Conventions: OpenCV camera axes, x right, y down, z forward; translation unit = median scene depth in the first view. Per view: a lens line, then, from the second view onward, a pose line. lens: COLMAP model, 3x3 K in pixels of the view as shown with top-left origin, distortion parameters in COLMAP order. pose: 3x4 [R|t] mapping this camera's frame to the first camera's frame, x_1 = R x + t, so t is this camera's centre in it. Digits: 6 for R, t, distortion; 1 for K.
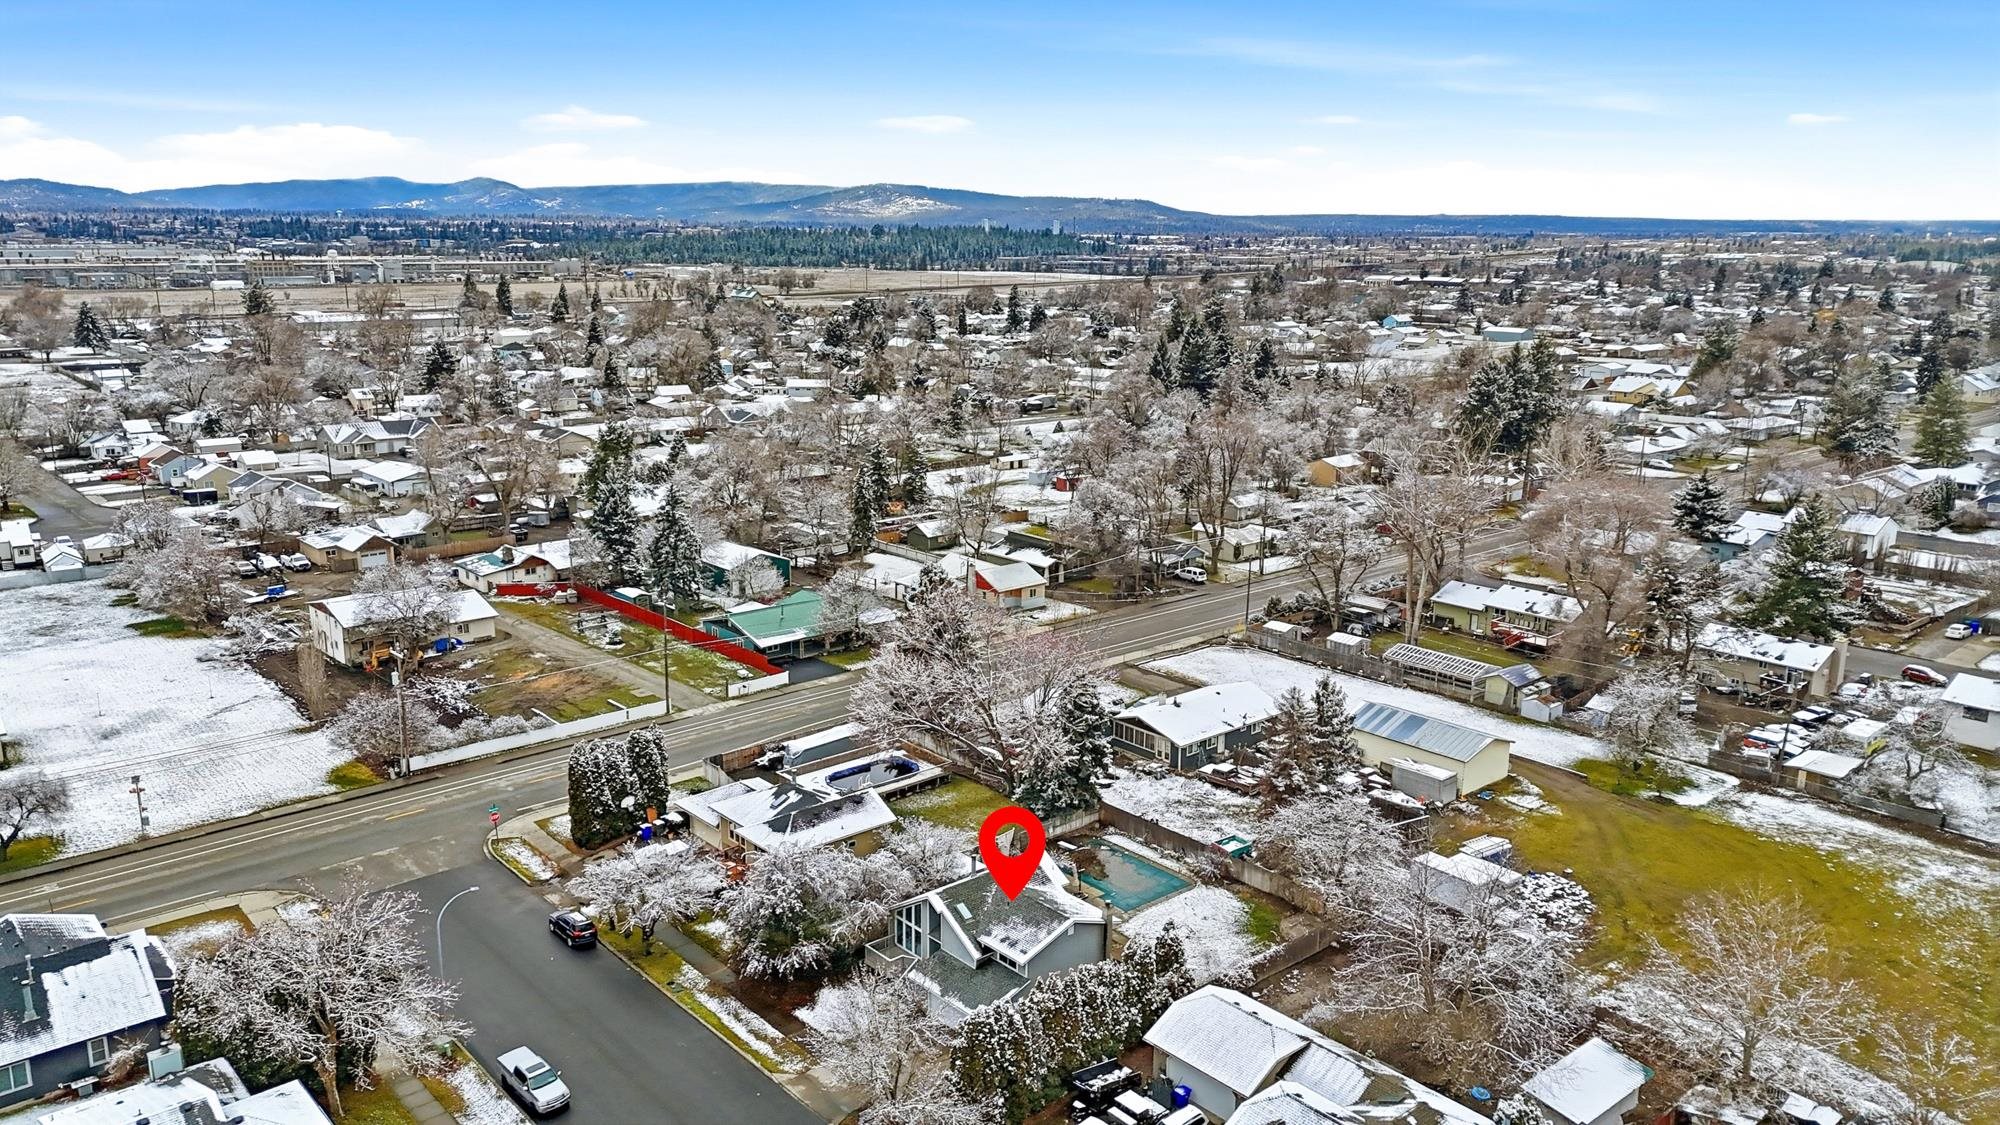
lens RADIAL K [[1461.8, 0, 1000.0], [0, 1461.8, 562.5], [0, 0, 1]] dist [0.089637, -0.079215]
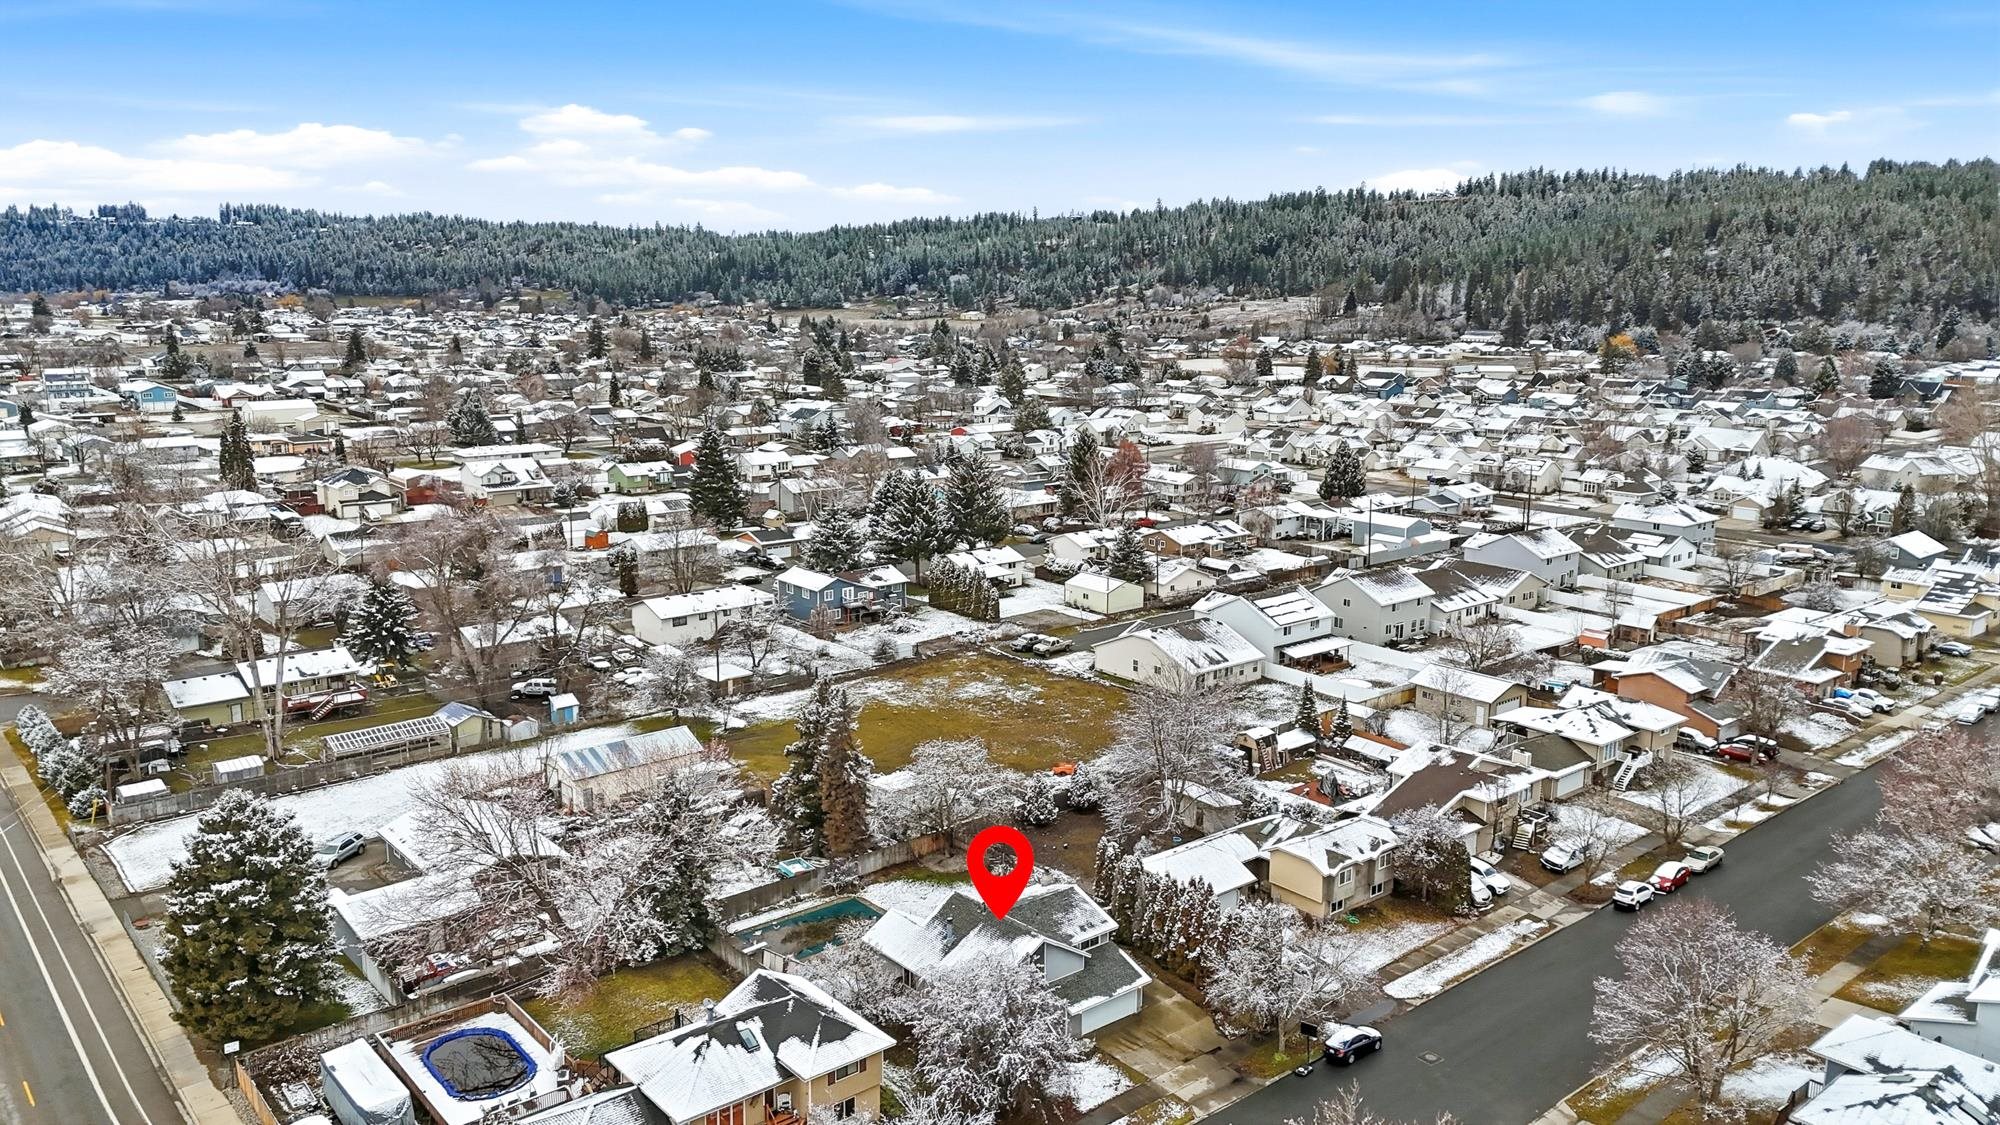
lens RADIAL K [[1461.8, 0, 1000.0], [0, 1461.8, 562.5], [0, 0, 1]] dist [0.089637, -0.079215]
pose [[0.026206, -0.205043, 0.978402, -0.622821], [0.222164, 0.955456, 0.194284, -0.140538], [-0.974657, 0.212274, 0.070592, 0.572266]]
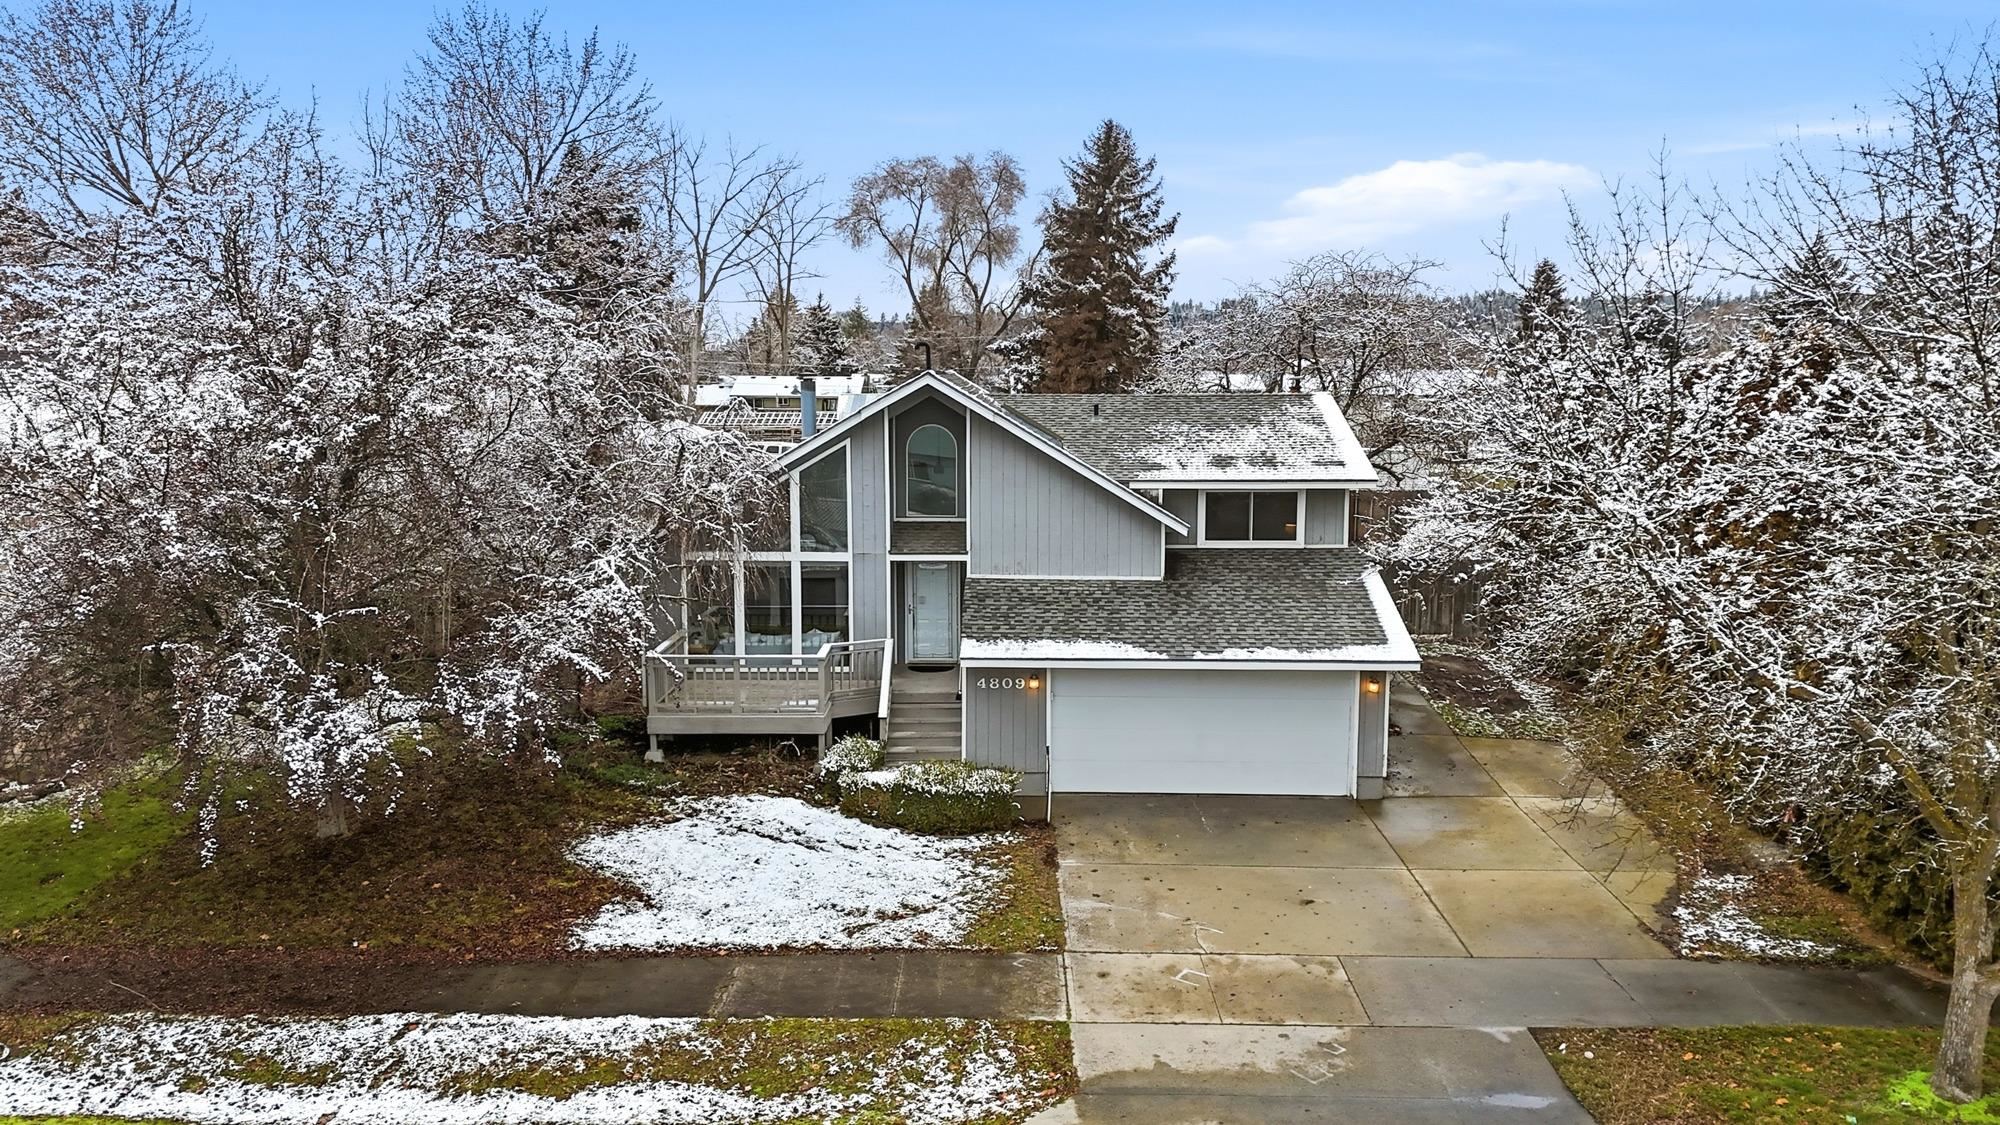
lens RADIAL K [[1479.2, 0, 1000.0], [0, 1479.2, 562.5], [0, 0, 1]] dist [0.093068, -0.085791]
pose [[0.661739, -0.102707, 0.742666, -0.153362], [0.171028, 0.985134, -0.016152, 0.169171], [-0.729966, 0.137705, 0.669467, 0.518856]]
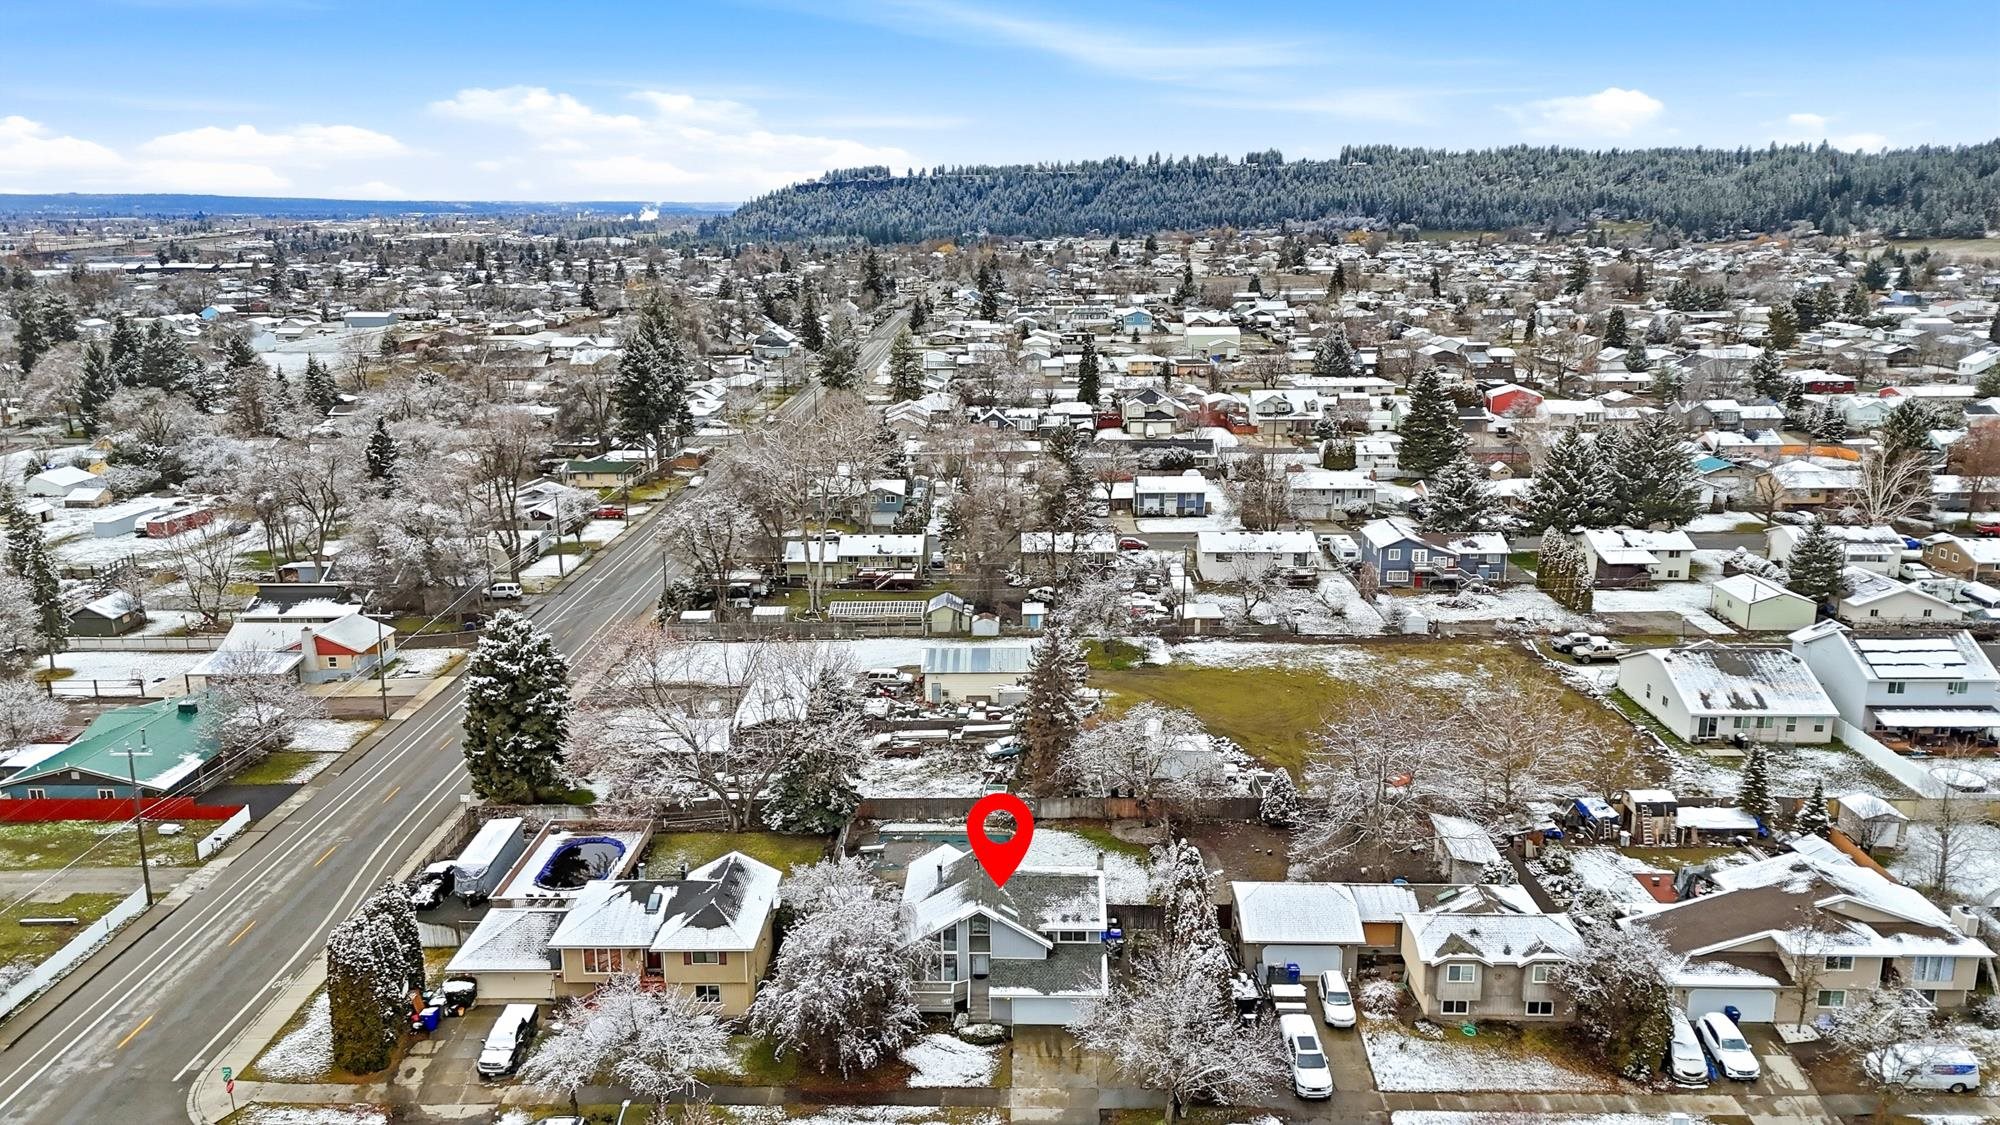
lens RADIAL K [[1461.8, 0, 1000.0], [0, 1461.8, 562.5], [0, 0, 1]] dist [0.089637, -0.079215]
pose [[0.675017, -0.188619, 0.713284, -0.432018], [0.179712, 0.979685, 0.088995, -0.049164], [-0.715580, 0.068113, 0.695202, 0.196449]]
